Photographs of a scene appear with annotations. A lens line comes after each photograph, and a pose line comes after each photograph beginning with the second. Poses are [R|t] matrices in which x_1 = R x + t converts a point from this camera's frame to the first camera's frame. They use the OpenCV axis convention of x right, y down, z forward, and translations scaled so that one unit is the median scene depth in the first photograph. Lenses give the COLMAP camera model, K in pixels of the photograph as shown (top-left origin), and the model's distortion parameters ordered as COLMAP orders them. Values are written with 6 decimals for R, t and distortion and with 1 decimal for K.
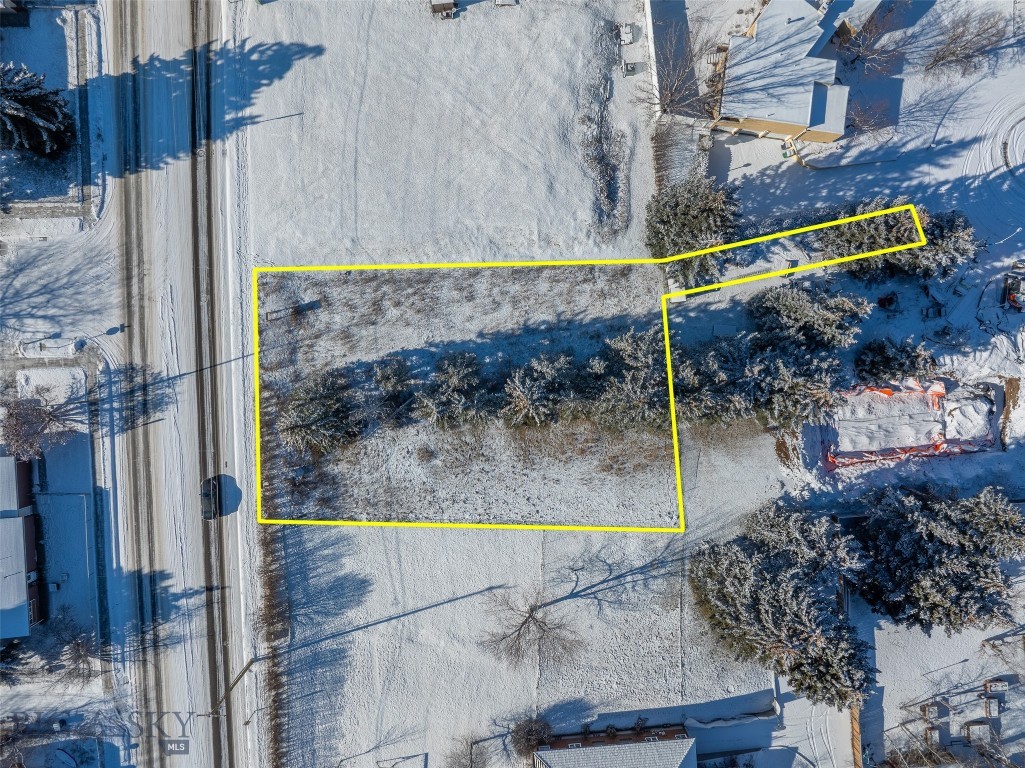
lens RADIAL K [[722.3, 0, 516.6], [0, 722.3, 378.5], [0, 0, 1]] dist [-0.039252, 0.002572]
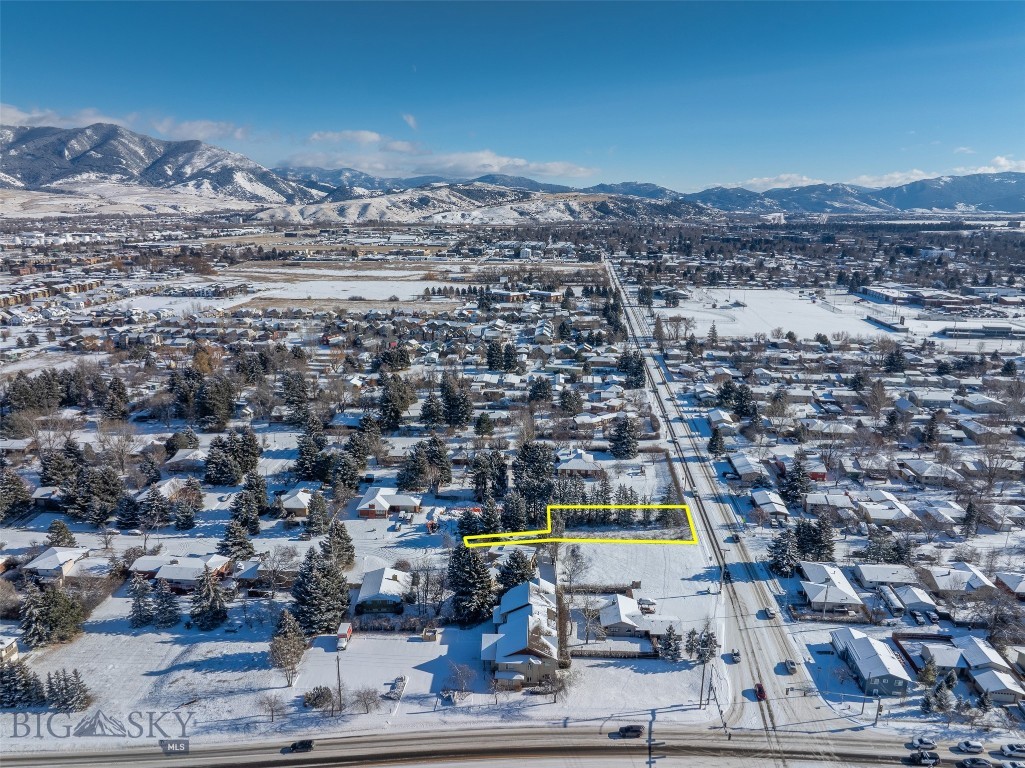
lens RADIAL K [[721.3, 0, 515.4], [0, 721.3, 380.3], [0, 0, 1]] dist [-0.038465, 0.004373]
pose [[-0.992833, -0.062003, 0.102172, 0.110608], [0.115152, -0.267443, 0.956668, -2.815447], [-0.031991, 0.961577, 0.272666, -0.408150]]
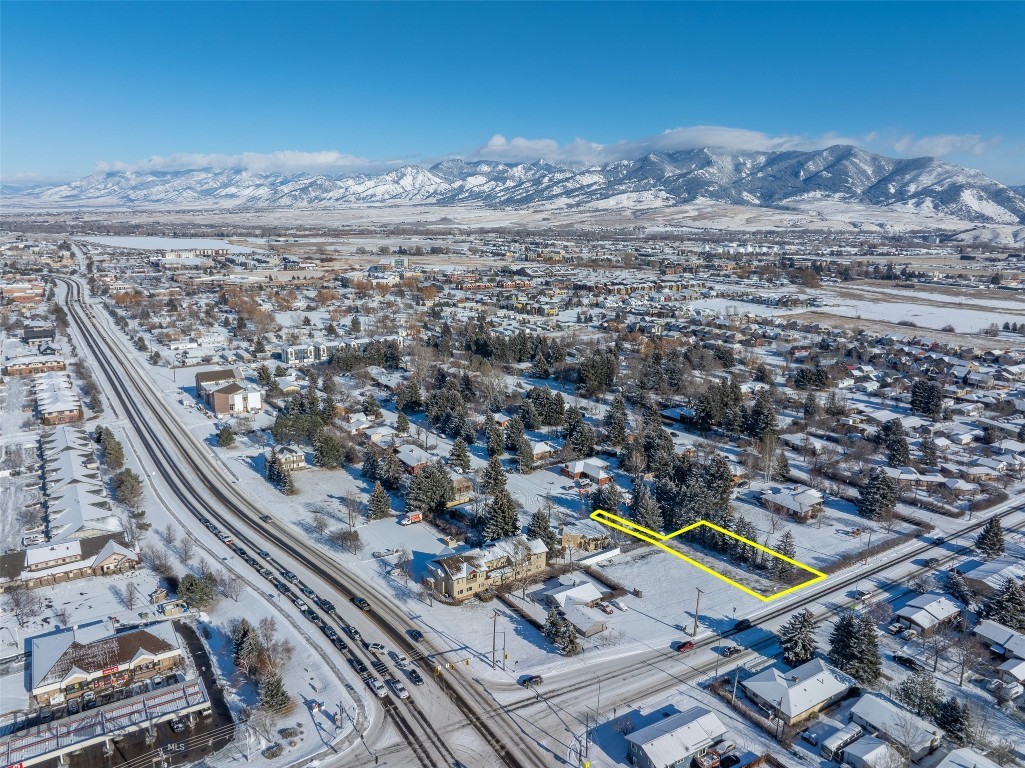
lens RADIAL K [[722.3, 0, 516.6], [0, 722.3, 378.5], [0, 0, 1]] dist [-0.039252, 0.002572]
pose [[-0.504650, -0.226116, 0.833187, -1.820801], [0.863324, -0.132778, 0.486870, -2.012581], [0.000540, 0.965009, 0.262218, -0.416110]]
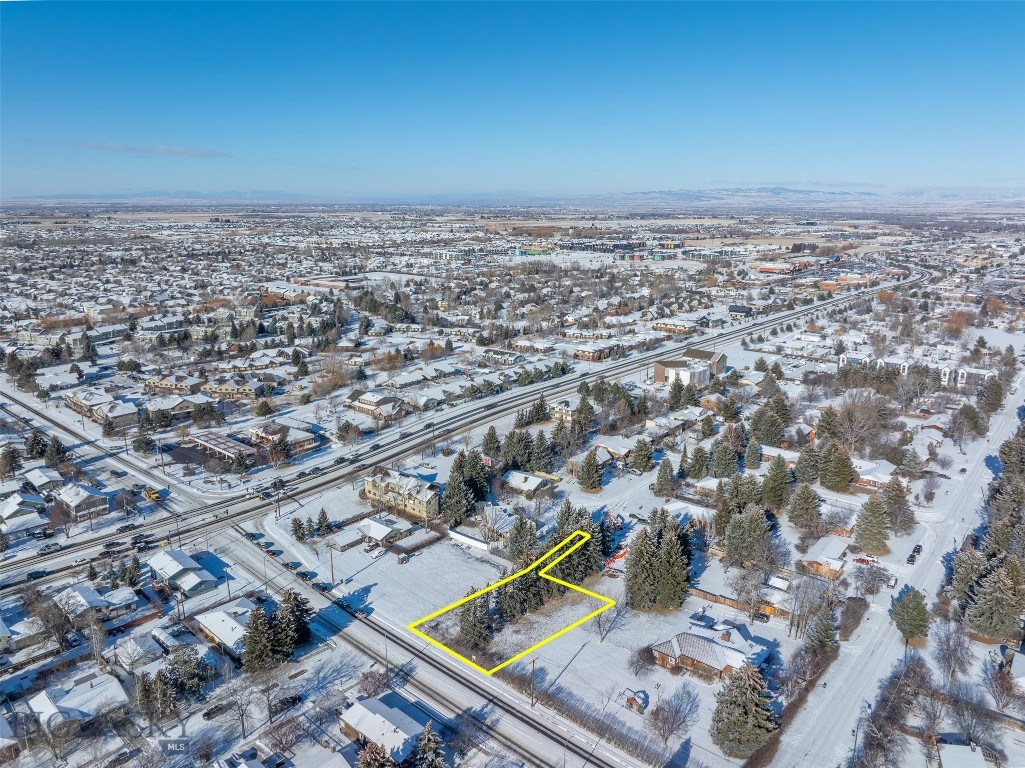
lens RADIAL K [[735.4, 0, 515.4], [0, 735.4, 384.1], [0, 0, 1]] dist [-0.035189, -0.000230]
pose [[0.691374, -0.194539, 0.695814, -1.594254], [0.721728, 0.141520, -0.677556, 1.565256], [0.033339, 0.970632, 0.238247, -0.306427]]
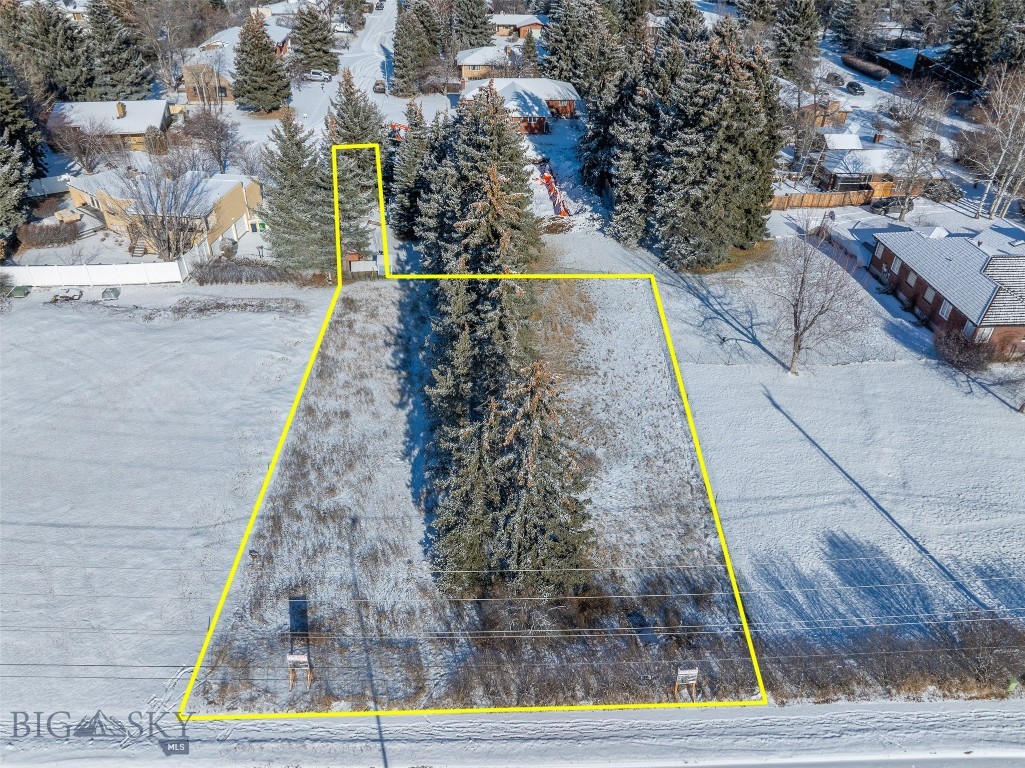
lens RADIAL K [[719.0, 0, 514.1], [0, 719.0, 381.6], [0, 0, 1]] dist [-0.037321, 0.003206]
pose [[-0.001294, -0.593754, 0.804646, -0.576864], [0.999948, -0.008934, -0.004985, 0.047381], [0.010148, 0.804597, 0.593734, 0.590646]]
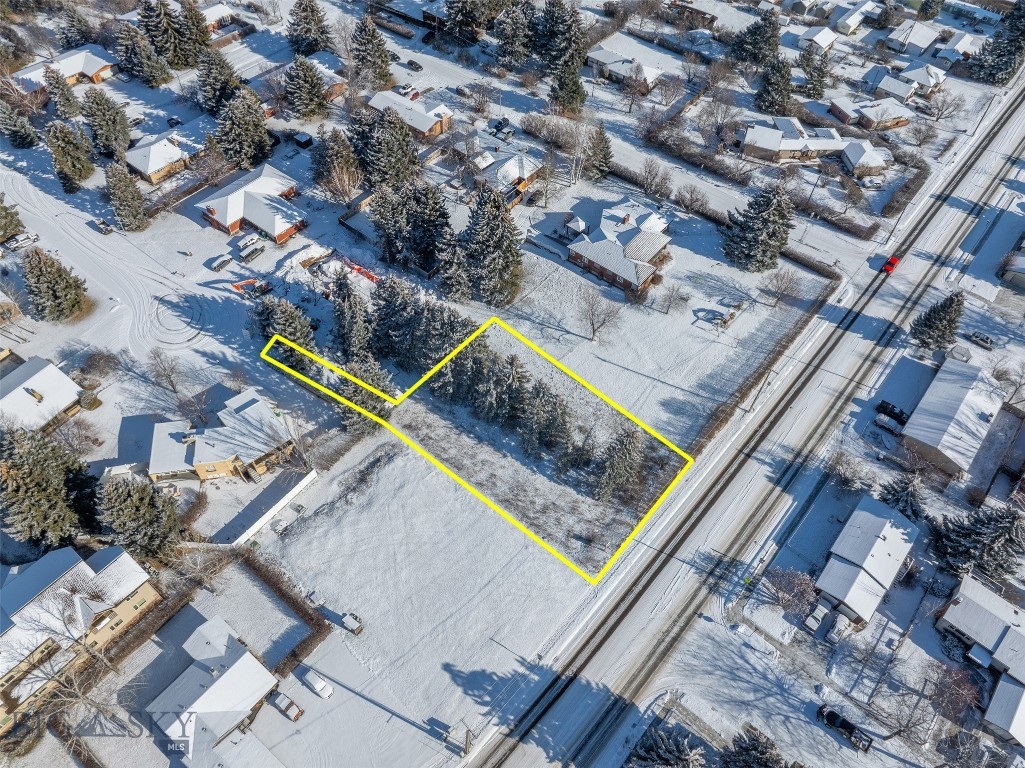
lens RADIAL K [[719.0, 0, 514.1], [0, 719.0, 381.6], [0, 0, 1]] dist [-0.037321, 0.003206]
pose [[-0.738940, -0.562076, 0.371535, -0.537849], [0.672426, -0.580376, 0.459356, -0.650716], [-0.042563, 0.589266, 0.806817, -0.306016]]
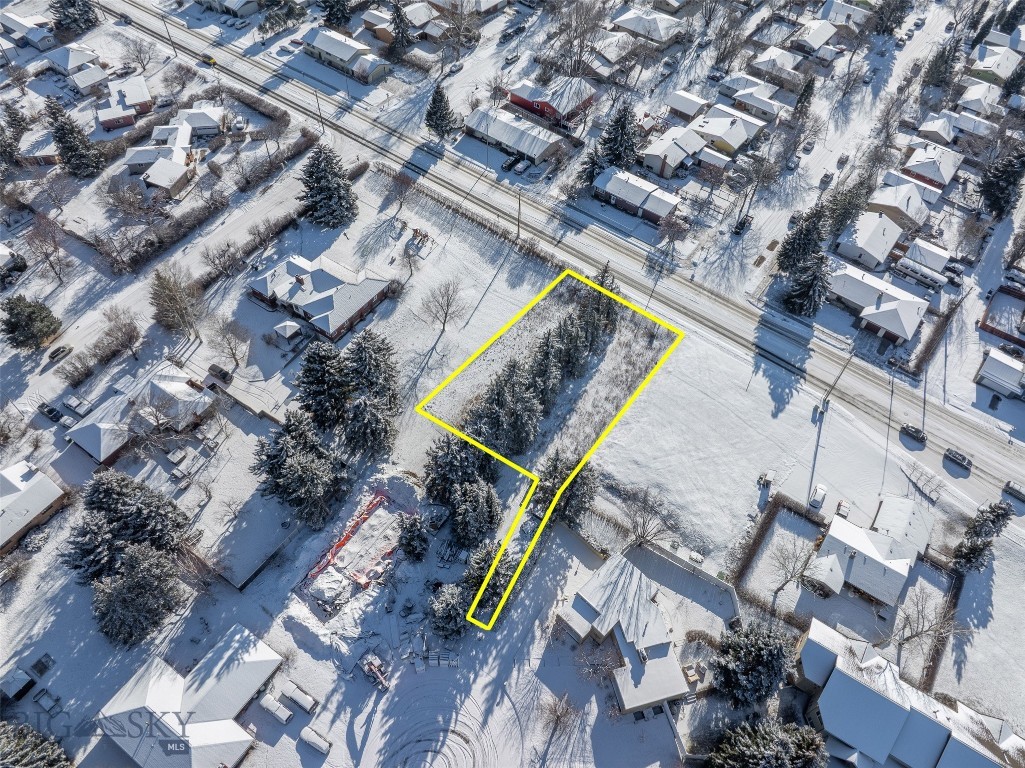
lens RADIAL K [[721.3, 0, 515.4], [0, 721.3, 380.3], [0, 0, 1]] dist [-0.038465, 0.004373]
pose [[-0.616600, 0.590005, -0.521246, 0.934104], [-0.783094, -0.527800, 0.328926, -0.481658], [-0.081046, 0.611000, 0.787471, -0.350875]]
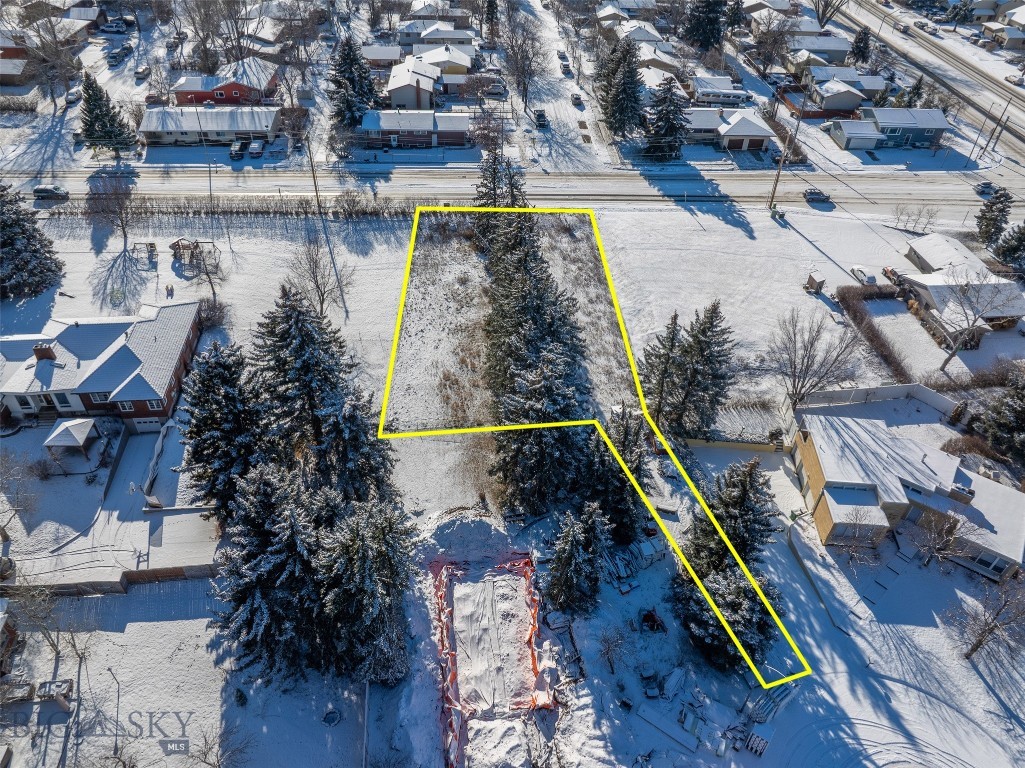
lens RADIAL K [[722.3, 0, 516.6], [0, 722.3, 378.5], [0, 0, 1]] dist [-0.039252, 0.002572]
pose [[0.039582, 0.635832, -0.770812, 0.961486], [-0.997145, -0.024514, -0.071426, 0.099245], [-0.064311, 0.771438, 0.633047, 0.335509]]
